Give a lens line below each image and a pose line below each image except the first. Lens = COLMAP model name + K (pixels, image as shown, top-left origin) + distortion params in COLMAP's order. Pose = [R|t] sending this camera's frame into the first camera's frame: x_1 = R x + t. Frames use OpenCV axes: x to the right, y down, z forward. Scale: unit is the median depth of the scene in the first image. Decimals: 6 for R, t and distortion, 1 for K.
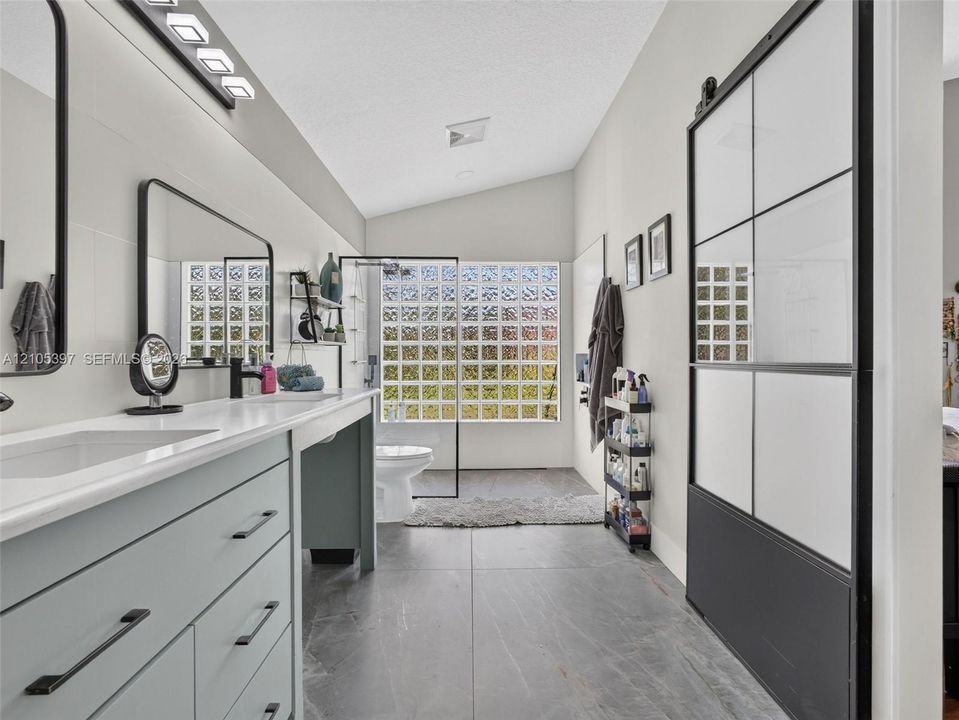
lens RADIAL K [[457.9, 0, 480.5], [0, 457.9, 363.5], [0, 0, 1]] dist [-0.008346, 0.003252]
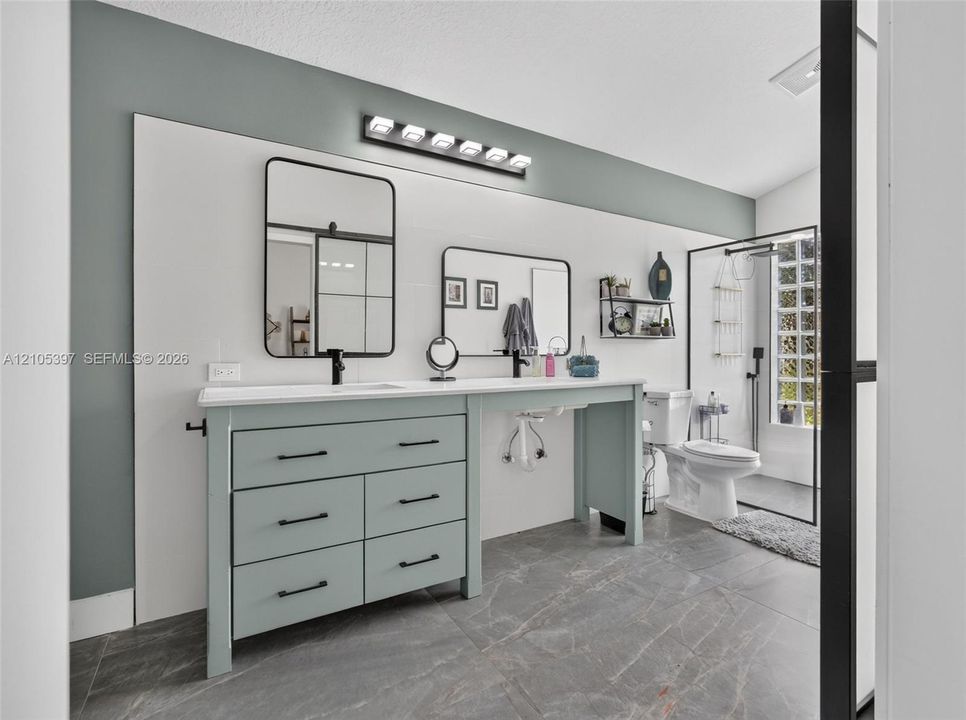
lens RADIAL K [[461.3, 0, 485.8], [0, 461.3, 352.4], [0, 0, 1]] dist [-0.008346, 0.003252]
pose [[0.498237, 0.001525, -0.867040, 0.427672], [-0.011166, 0.999927, -0.004657, 0.002573], [0.866969, 0.012001, 0.498217, 0.117481]]
